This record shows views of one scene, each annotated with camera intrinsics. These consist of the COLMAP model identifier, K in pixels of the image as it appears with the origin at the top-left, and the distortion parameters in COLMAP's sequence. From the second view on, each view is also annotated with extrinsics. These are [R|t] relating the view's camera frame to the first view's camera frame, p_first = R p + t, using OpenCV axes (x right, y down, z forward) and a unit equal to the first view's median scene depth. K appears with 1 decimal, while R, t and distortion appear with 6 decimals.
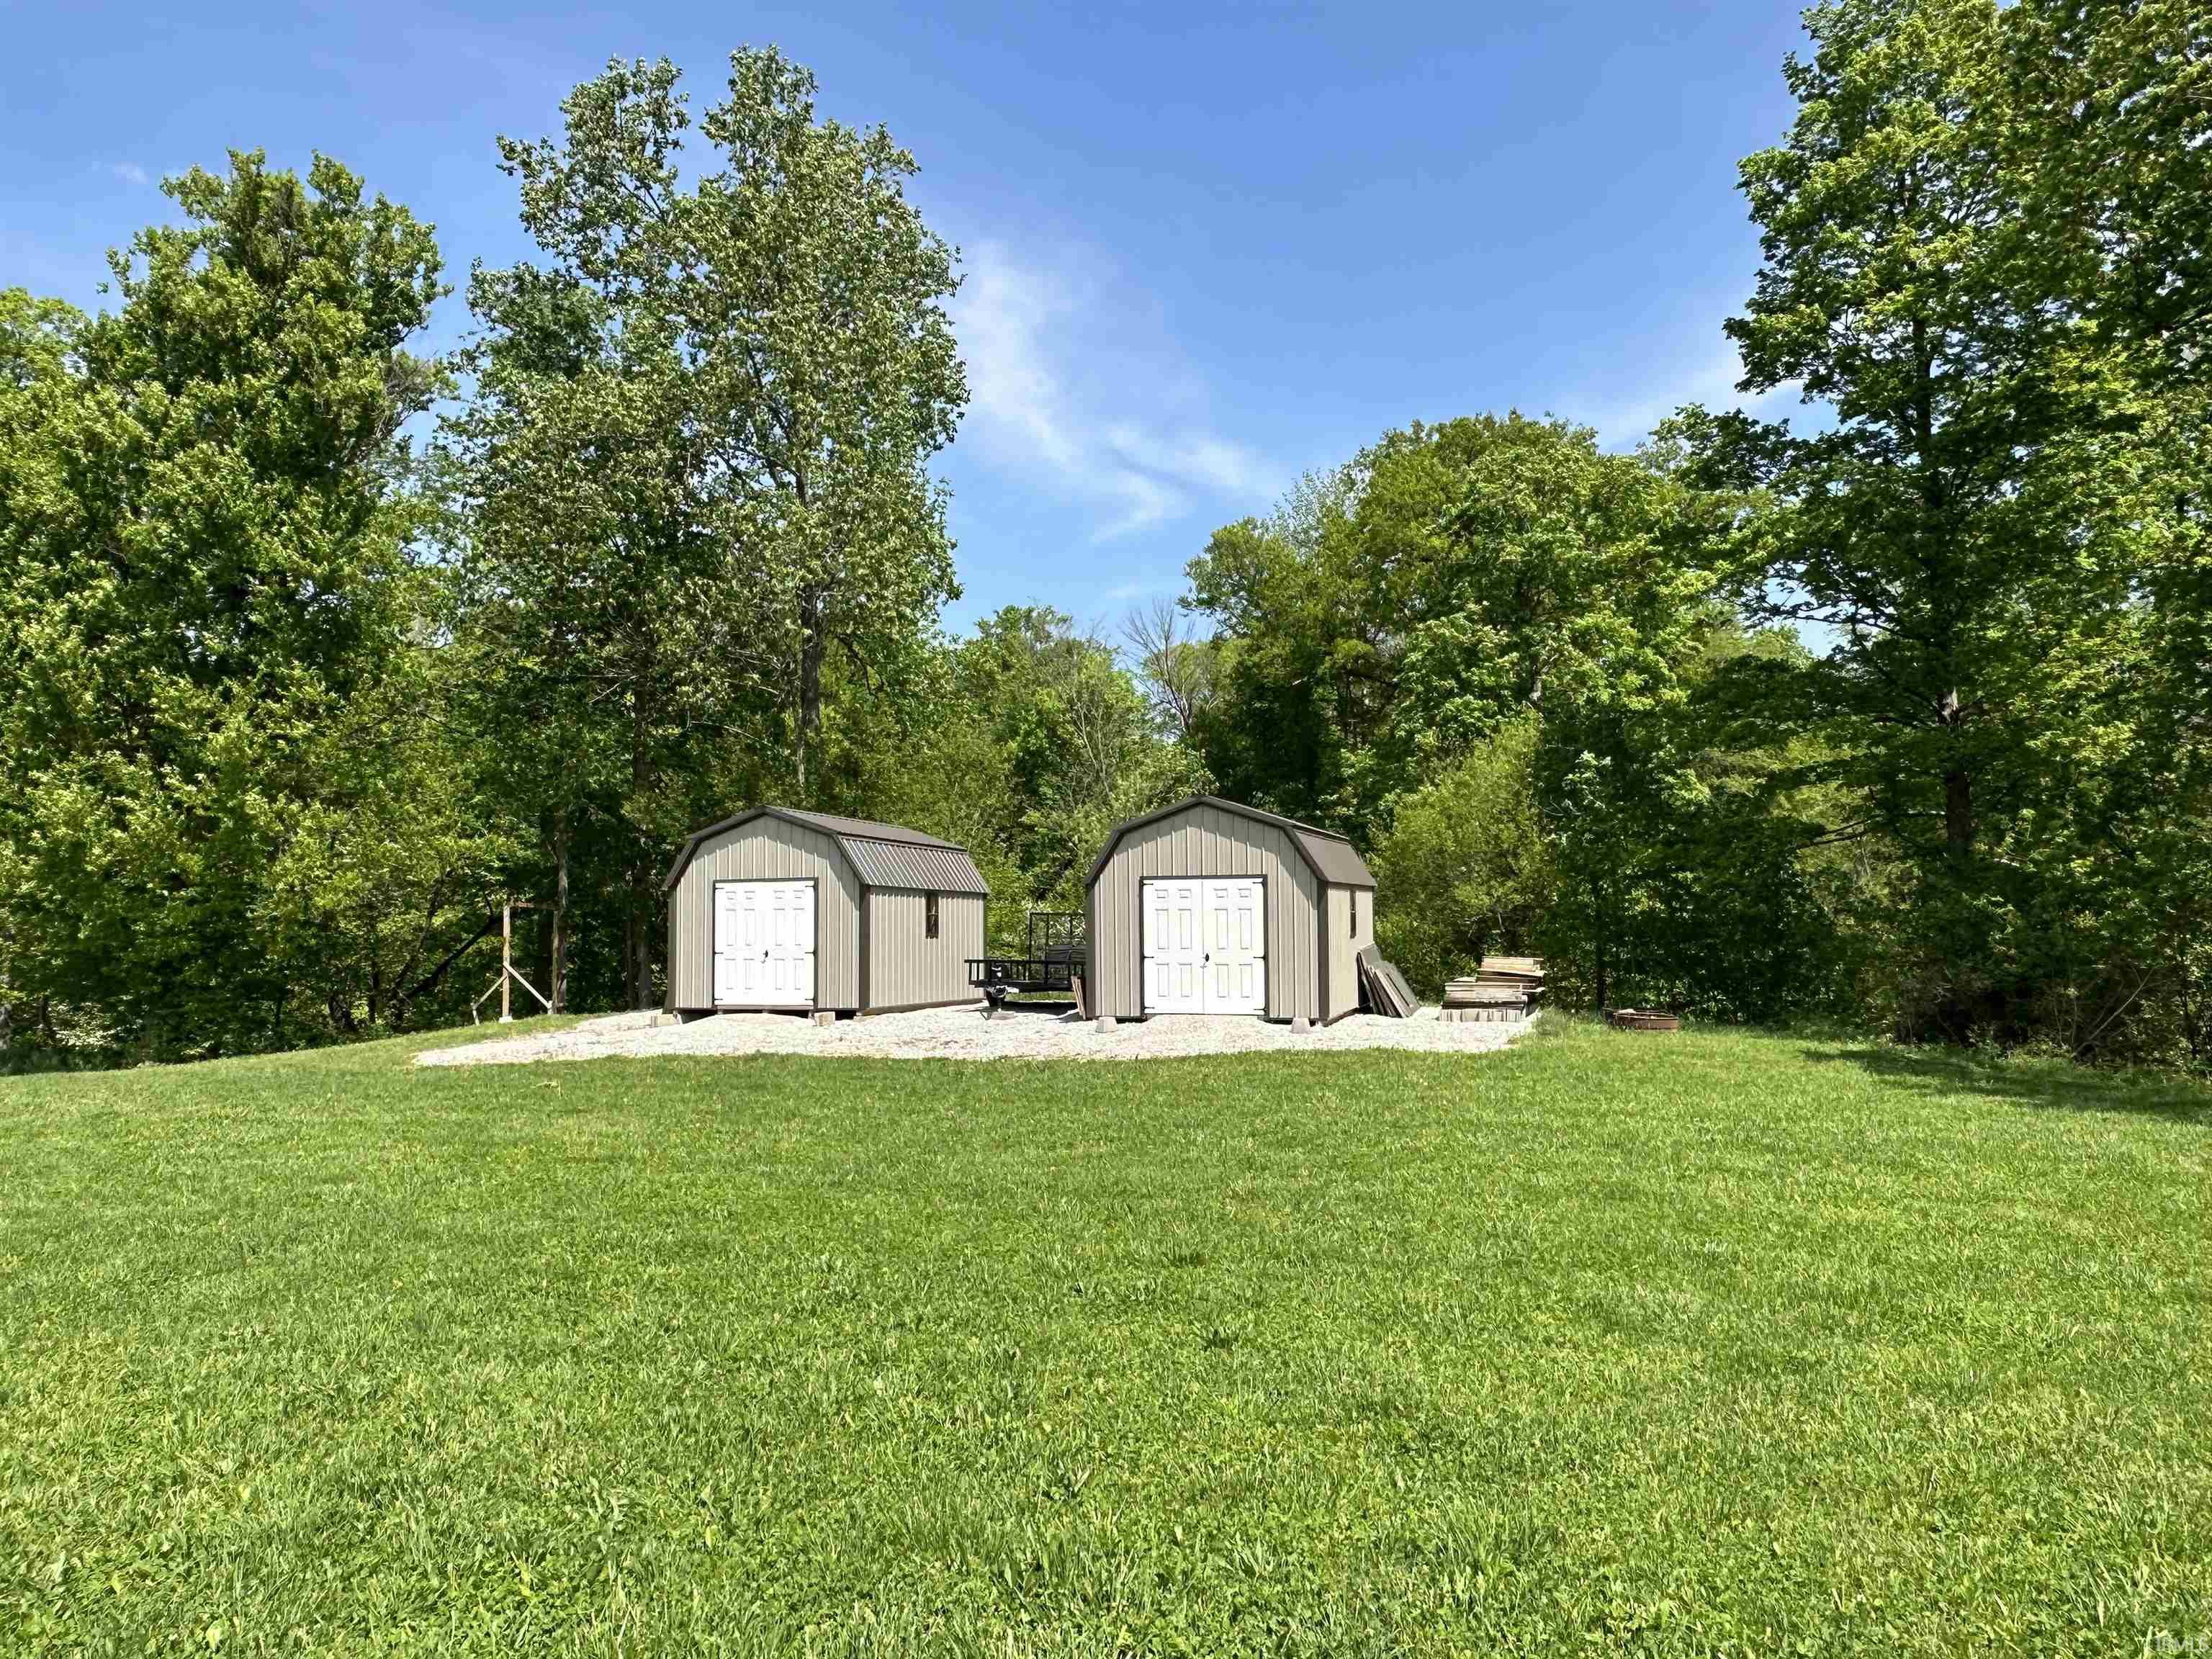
lens RADIAL K [[1516.1, 0, 1103.2], [0, 1516.1, 829.6], [0, 0, 1]] dist [-0.038759, 0.003848]
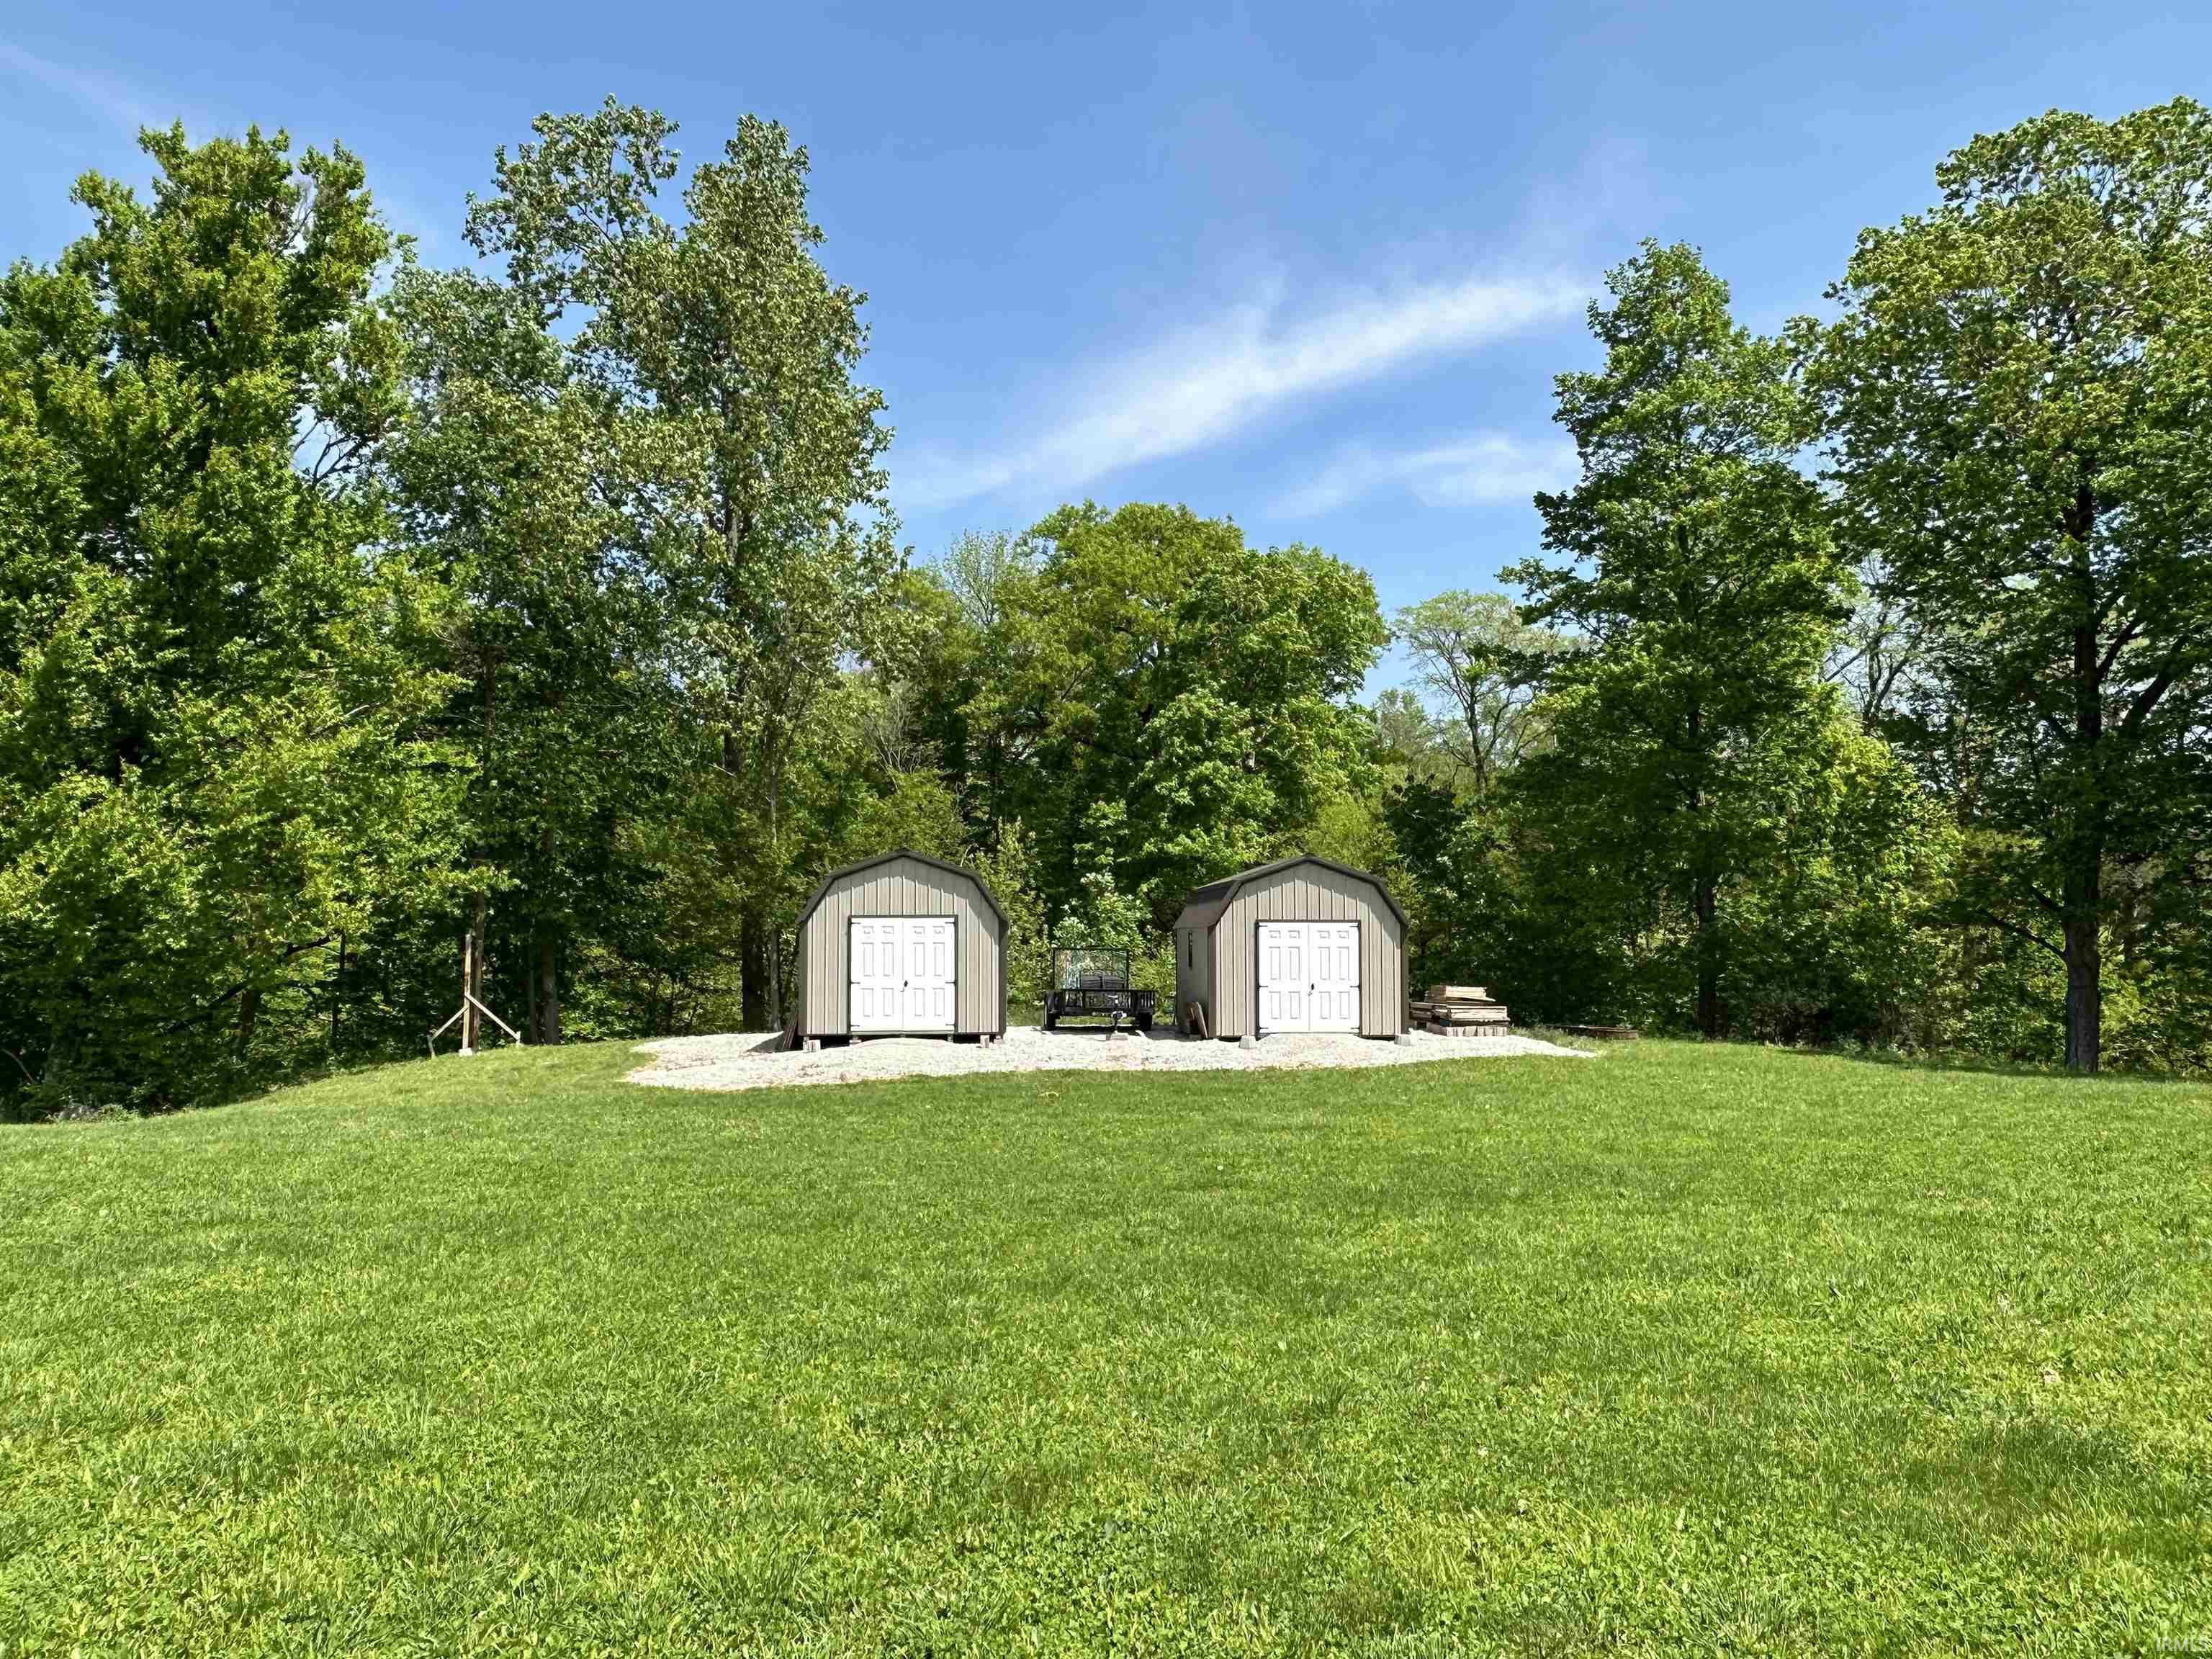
lens RADIAL K [[1516.1, 0, 1113.6], [0, 1516.1, 830.2], [0, 0, 1]] dist [-0.038759, 0.003848]
pose [[0.923626, 0.039472, 0.381257, -0.499307], [-0.031624, 0.999140, -0.026832, -0.004330], [-0.381988, 0.012726, 0.924080, -0.073682]]
